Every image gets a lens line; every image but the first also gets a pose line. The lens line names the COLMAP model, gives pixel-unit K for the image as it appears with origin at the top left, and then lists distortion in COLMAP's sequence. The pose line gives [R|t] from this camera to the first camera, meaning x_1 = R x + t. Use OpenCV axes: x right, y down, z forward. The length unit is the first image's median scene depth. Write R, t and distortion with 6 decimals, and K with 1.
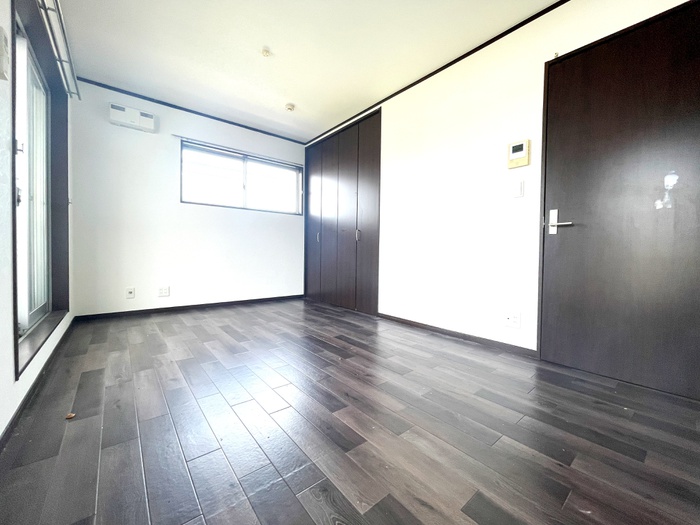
lens RADIAL K [[283.2, 0, 349.0], [0, 283.2, 258.6], [0, 0, 1]] dist [-0.002550, 0.000385]
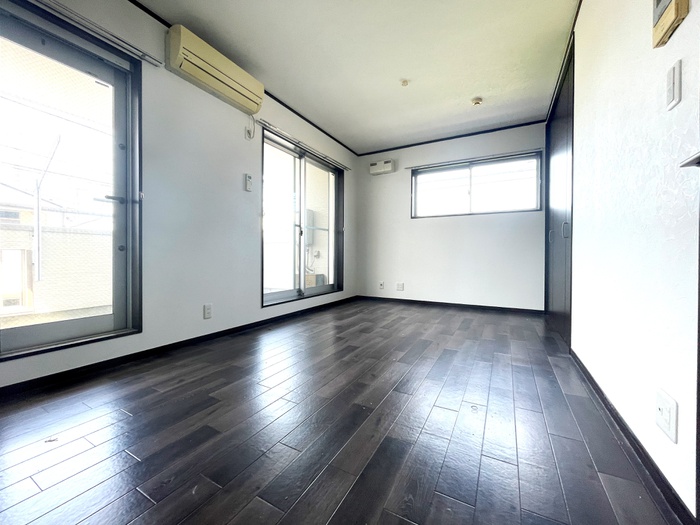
lens RADIAL K [[283.2, 0, 349.0], [0, 283.2, 258.6], [0, 0, 1]] dist [-0.002550, 0.000385]
pose [[0.368046, -0.003334, -0.929802, 0.645753], [-0.021214, 0.999703, -0.011982, 0.005411], [0.929566, 0.024135, 0.367866, 0.354143]]
